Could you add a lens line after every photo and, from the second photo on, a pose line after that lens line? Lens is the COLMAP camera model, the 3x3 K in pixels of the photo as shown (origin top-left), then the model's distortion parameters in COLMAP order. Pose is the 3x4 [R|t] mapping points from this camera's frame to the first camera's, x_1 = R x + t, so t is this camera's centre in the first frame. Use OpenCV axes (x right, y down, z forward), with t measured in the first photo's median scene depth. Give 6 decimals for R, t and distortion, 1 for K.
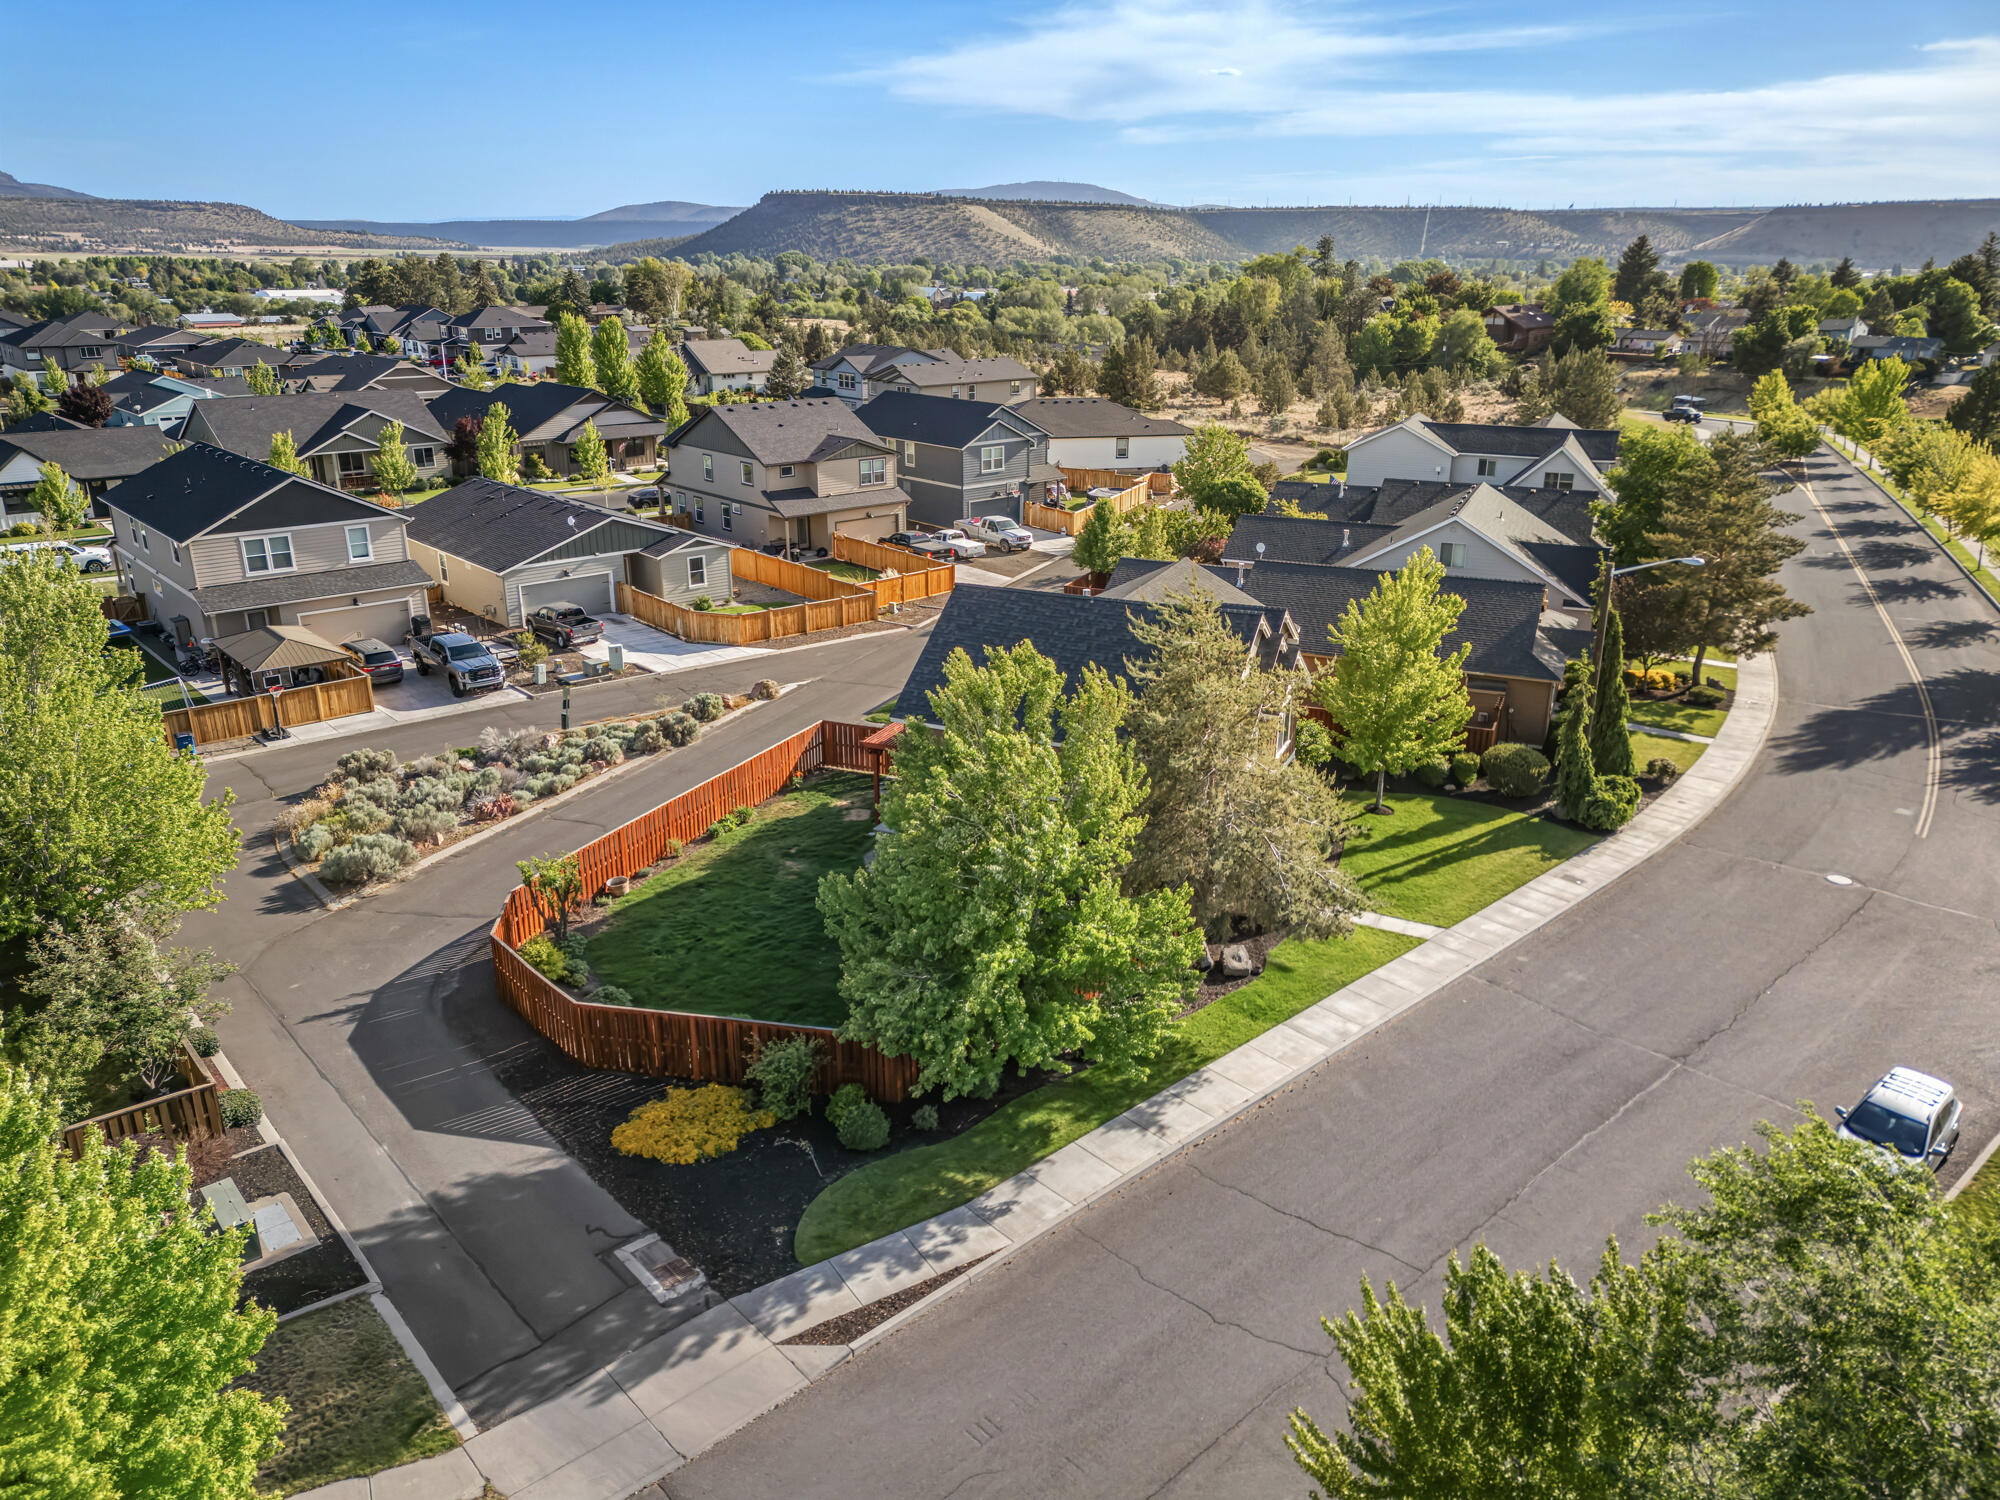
lens RADIAL K [[1423.1, 0, 1005.1], [0, 1423.1, 748.6], [0, 0, 1]] dist [0.055175, -0.040097]
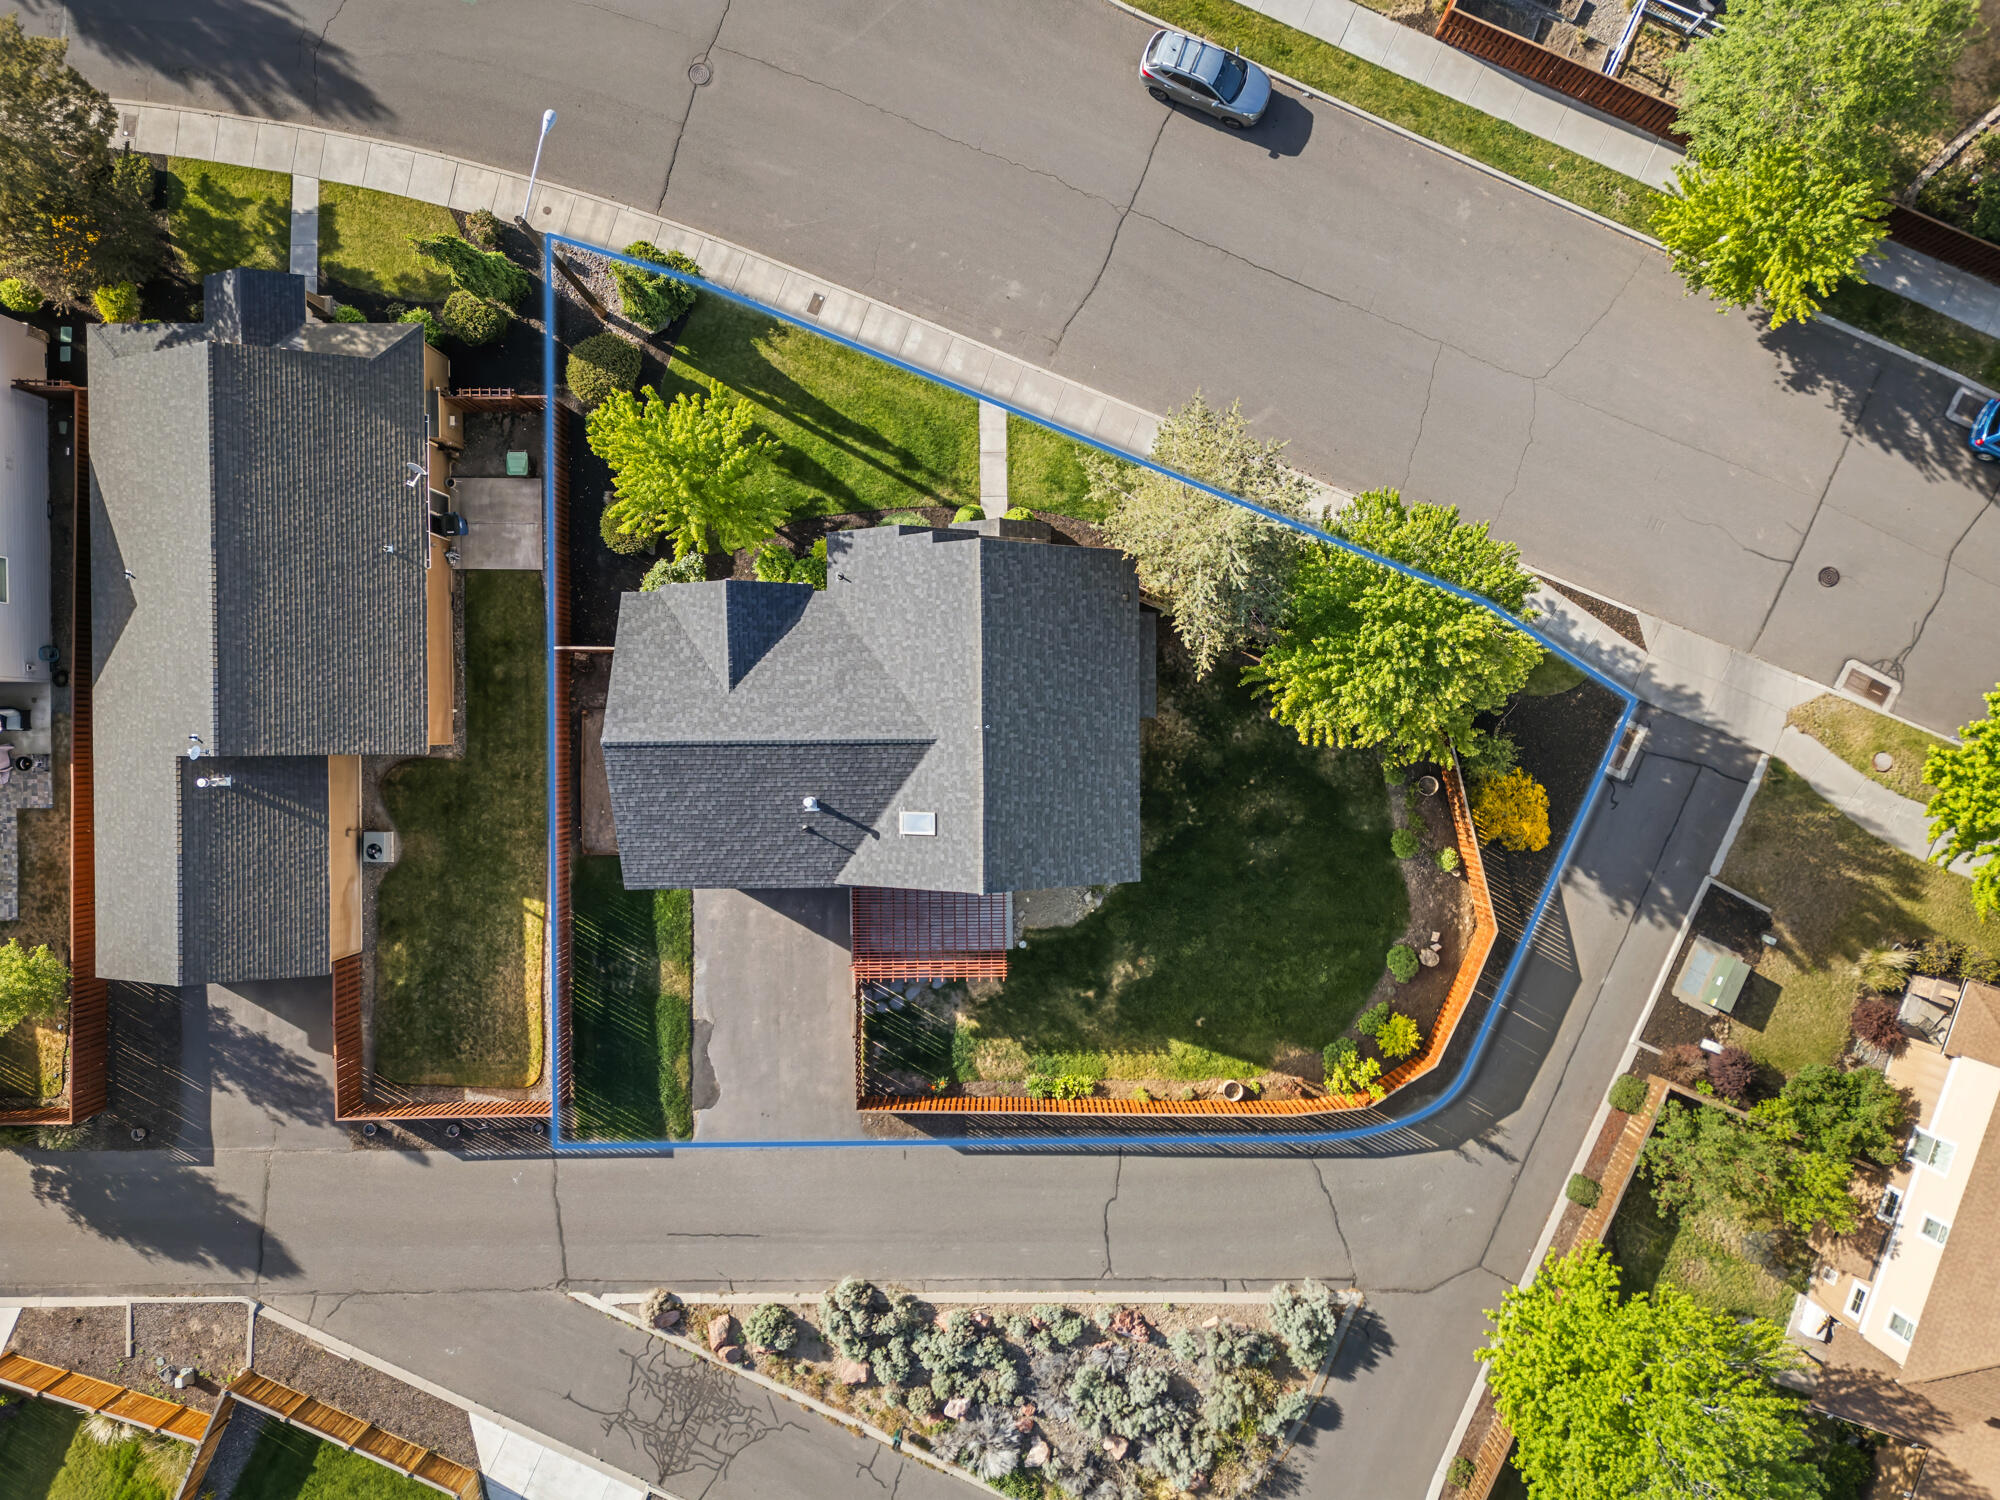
lens RADIAL K [[1423.1, 0, 1005.1], [0, 1423.1, 748.6], [0, 0, 1]] dist [0.055175, -0.040097]
pose [[-0.410978, -0.911575, -0.011324, 0.045495], [0.302503, -0.148078, 0.941576, -0.807976], [-0.859994, 0.383542, 0.336611, 0.574074]]
